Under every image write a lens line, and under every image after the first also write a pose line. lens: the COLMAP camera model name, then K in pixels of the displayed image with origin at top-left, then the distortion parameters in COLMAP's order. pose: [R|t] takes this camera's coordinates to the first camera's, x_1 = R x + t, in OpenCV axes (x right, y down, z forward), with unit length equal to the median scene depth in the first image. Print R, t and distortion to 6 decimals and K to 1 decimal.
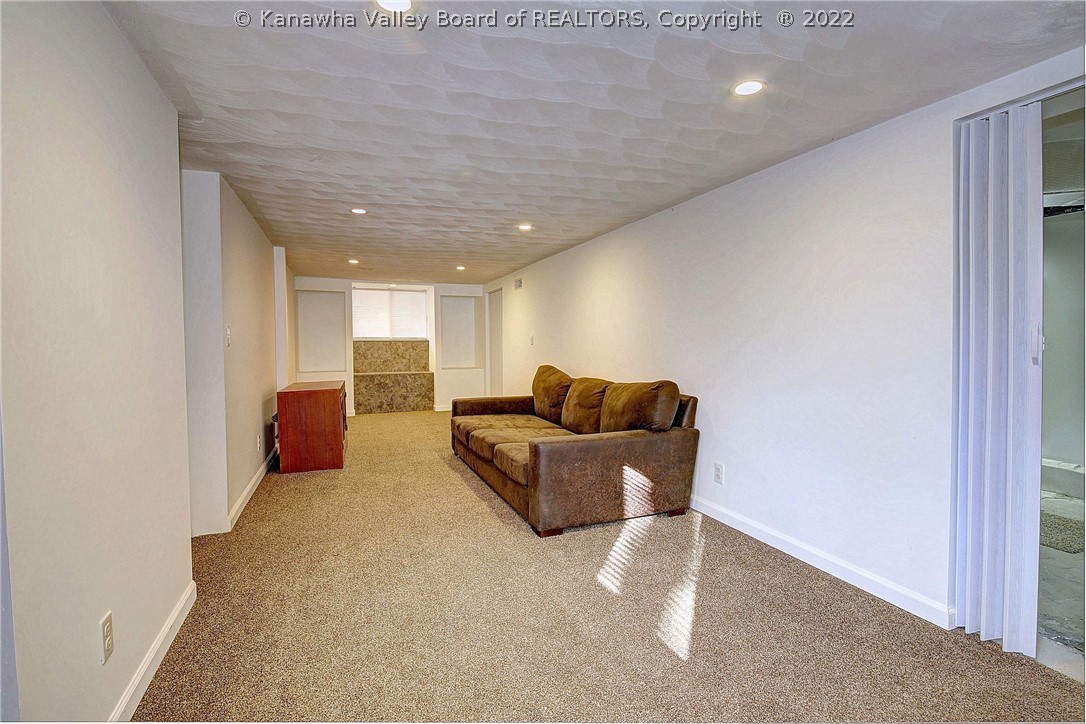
lens RADIAL K [[512.5, 0, 543.0], [0, 512.5, 362.0], [0, 0, 1]] dist [0.016399, -0.000175]
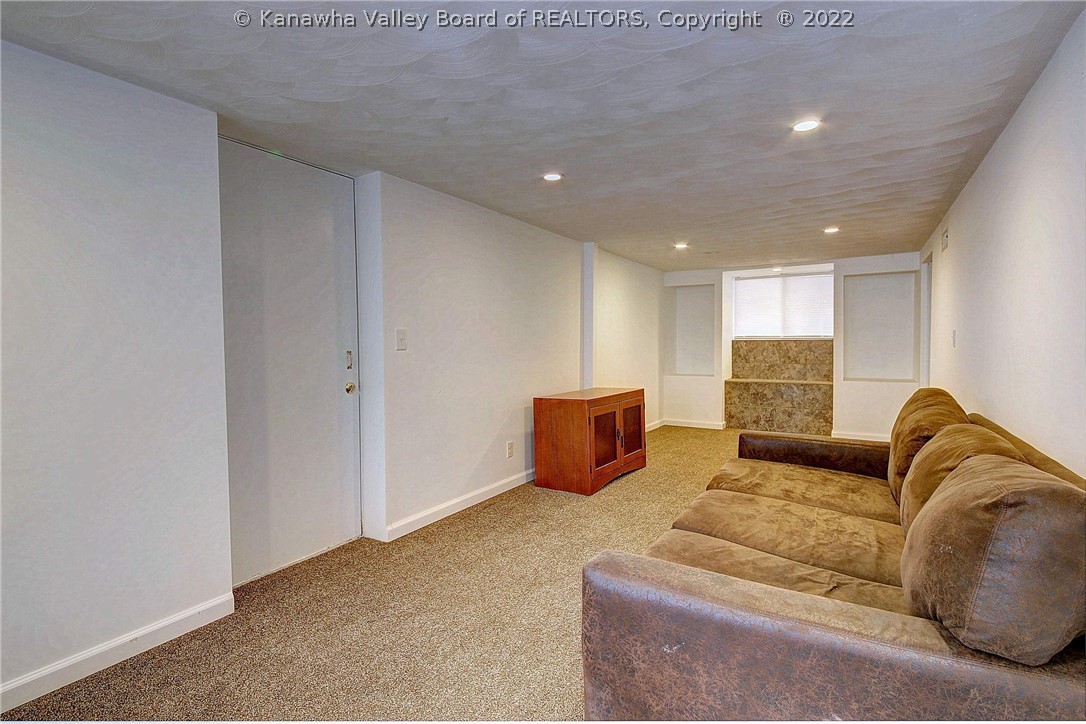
lens RADIAL K [[512.5, 0, 543.0], [0, 512.5, 362.0], [0, 0, 1]] dist [0.016399, -0.000175]
pose [[0.600980, 0.032121, -0.798618, 0.122072], [-0.028761, 0.999414, 0.018554, -0.012476], [0.798746, 0.011818, 0.601552, 0.246299]]
